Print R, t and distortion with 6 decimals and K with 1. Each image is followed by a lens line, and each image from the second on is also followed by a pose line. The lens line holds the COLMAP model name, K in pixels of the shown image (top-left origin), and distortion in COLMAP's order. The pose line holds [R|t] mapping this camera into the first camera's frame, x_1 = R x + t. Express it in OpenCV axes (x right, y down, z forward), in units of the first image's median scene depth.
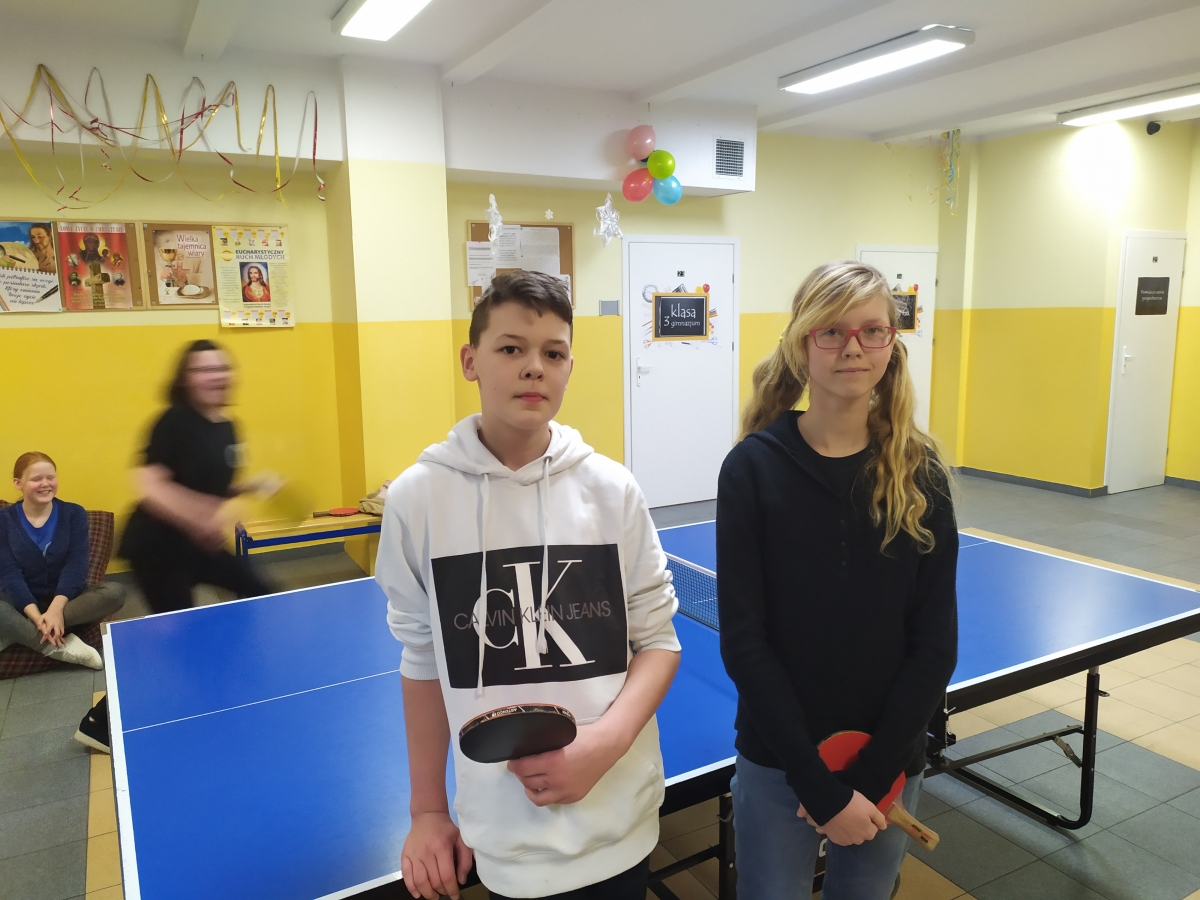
lens RADIAL K [[885.9, 0, 583.9], [0, 885.9, 441.4], [0, 0, 1]] dist [0.047379, -0.059004]
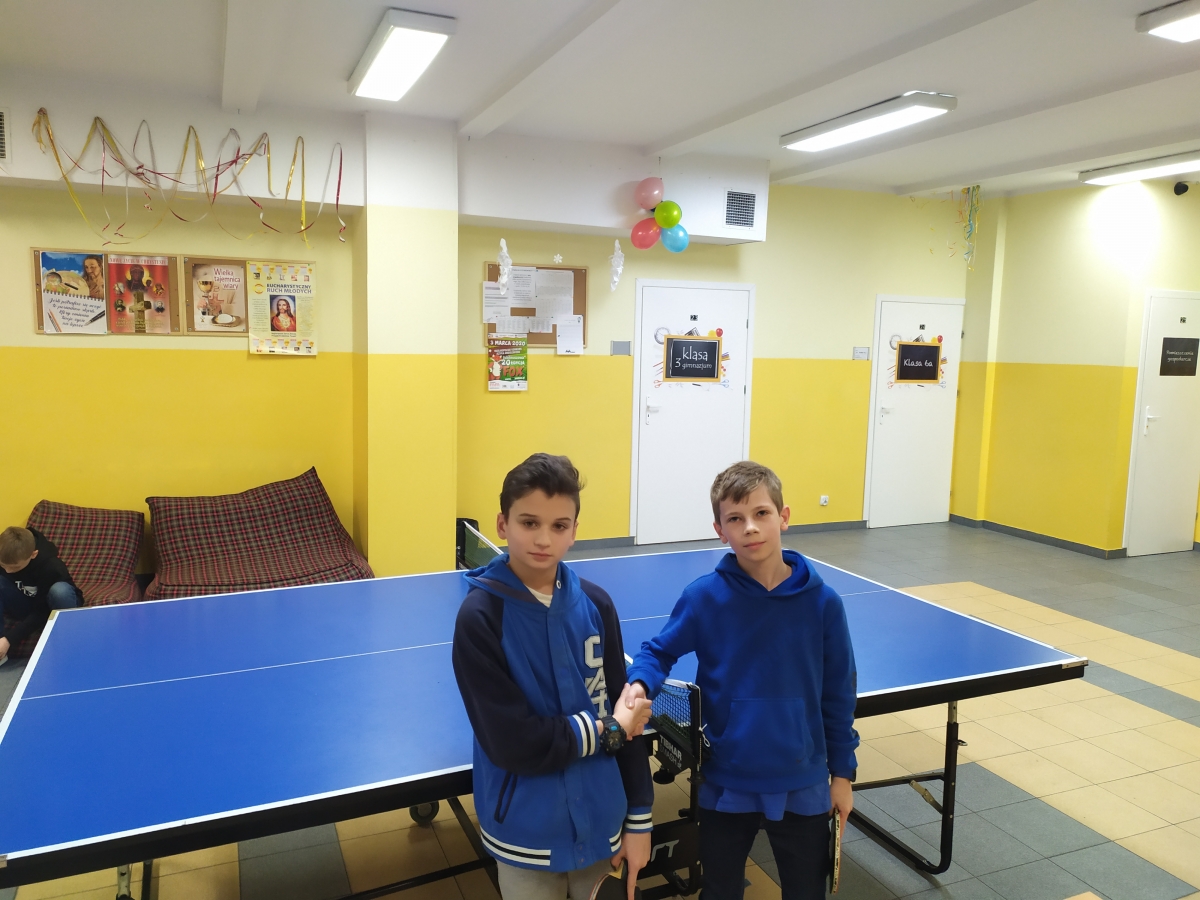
lens RADIAL K [[885.9, 0, 583.9], [0, 885.9, 441.4], [0, 0, 1]] dist [0.047379, -0.059004]
pose [[0.994788, 0.047746, -0.090092, 0.103923], [-0.050884, 0.998164, -0.032854, -0.005960], [0.088358, 0.037267, 0.995391, -0.043462]]
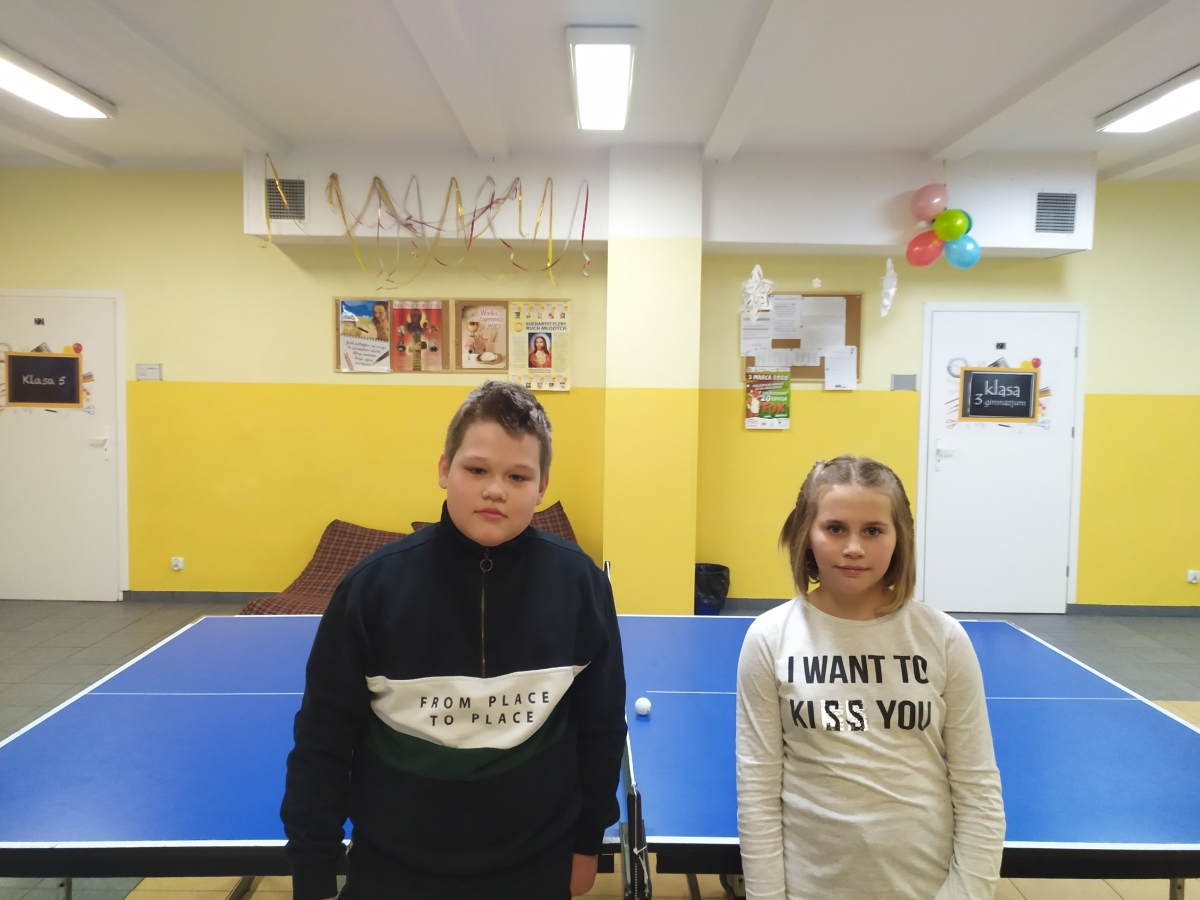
lens RADIAL K [[885.9, 0, 583.9], [0, 885.9, 441.4], [0, 0, 1]] dist [0.047379, -0.059004]
pose [[0.873486, 0.060668, -0.483055, 0.229664], [-0.099455, 0.993518, -0.055060, -0.009477], [0.476583, 0.096136, 0.873857, 0.066037]]
